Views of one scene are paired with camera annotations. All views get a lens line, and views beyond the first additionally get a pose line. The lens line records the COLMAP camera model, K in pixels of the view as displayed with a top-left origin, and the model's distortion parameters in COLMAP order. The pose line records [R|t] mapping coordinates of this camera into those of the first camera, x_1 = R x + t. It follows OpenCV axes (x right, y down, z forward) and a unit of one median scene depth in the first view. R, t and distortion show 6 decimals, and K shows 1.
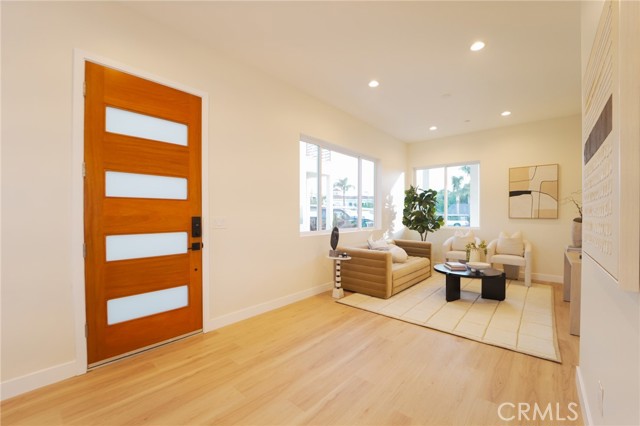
lens RADIAL K [[260.4, 0, 318.9], [0, 260.4, 217.2], [0, 0, 1]] dist [-0.019743, 0.000077]
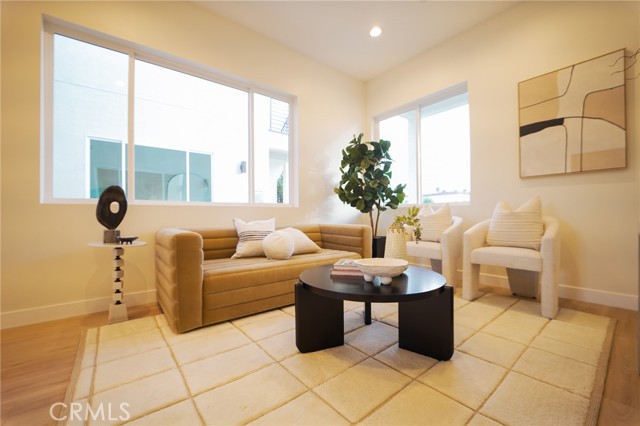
lens RADIAL K [[260.4, 0, 318.9], [0, 260.4, 217.2], [0, 0, 1]] dist [-0.019743, 0.000077]
pose [[0.986194, -0.013765, -0.165020, 0.446979], [0.012526, 0.999885, -0.008547, 0.086429], [0.165119, 0.006362, 0.986253, 0.447341]]
